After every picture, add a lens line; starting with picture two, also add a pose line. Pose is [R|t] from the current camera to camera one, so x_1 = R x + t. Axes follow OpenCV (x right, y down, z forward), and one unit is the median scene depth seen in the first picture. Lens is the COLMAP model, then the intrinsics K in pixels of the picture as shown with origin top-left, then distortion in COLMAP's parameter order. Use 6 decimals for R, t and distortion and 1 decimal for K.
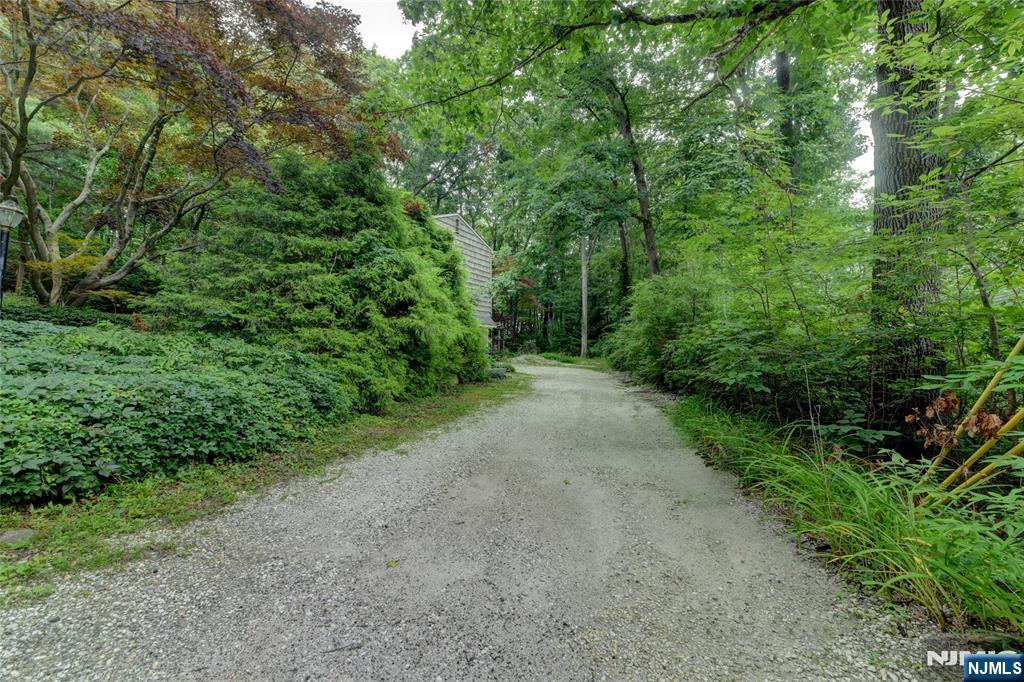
lens RADIAL K [[426.5, 0, 512.0], [0, 426.5, 341.0], [0, 0, 1]] dist [-0.001299, -0.000232]
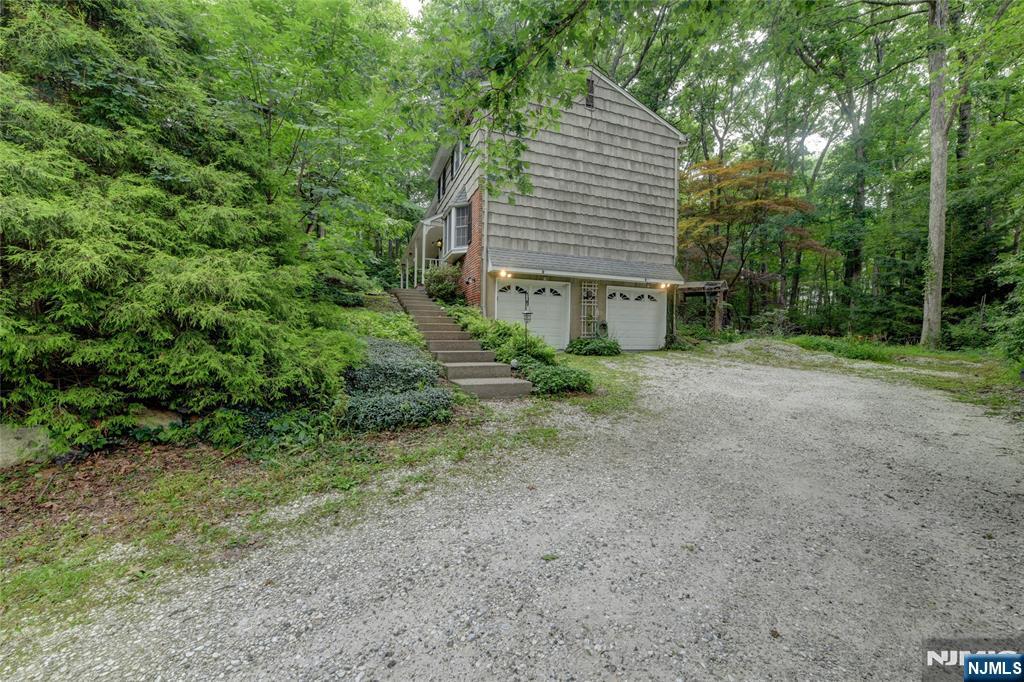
lens RADIAL K [[426.5, 0, 512.0], [0, 426.5, 341.0], [0, 0, 1]] dist [-0.001299, -0.000232]
pose [[0.799208, 0.022596, -0.600630, 0.100388], [0.005379, 0.998984, 0.044740, 0.011093], [0.601031, -0.038987, 0.798275, 0.440002]]
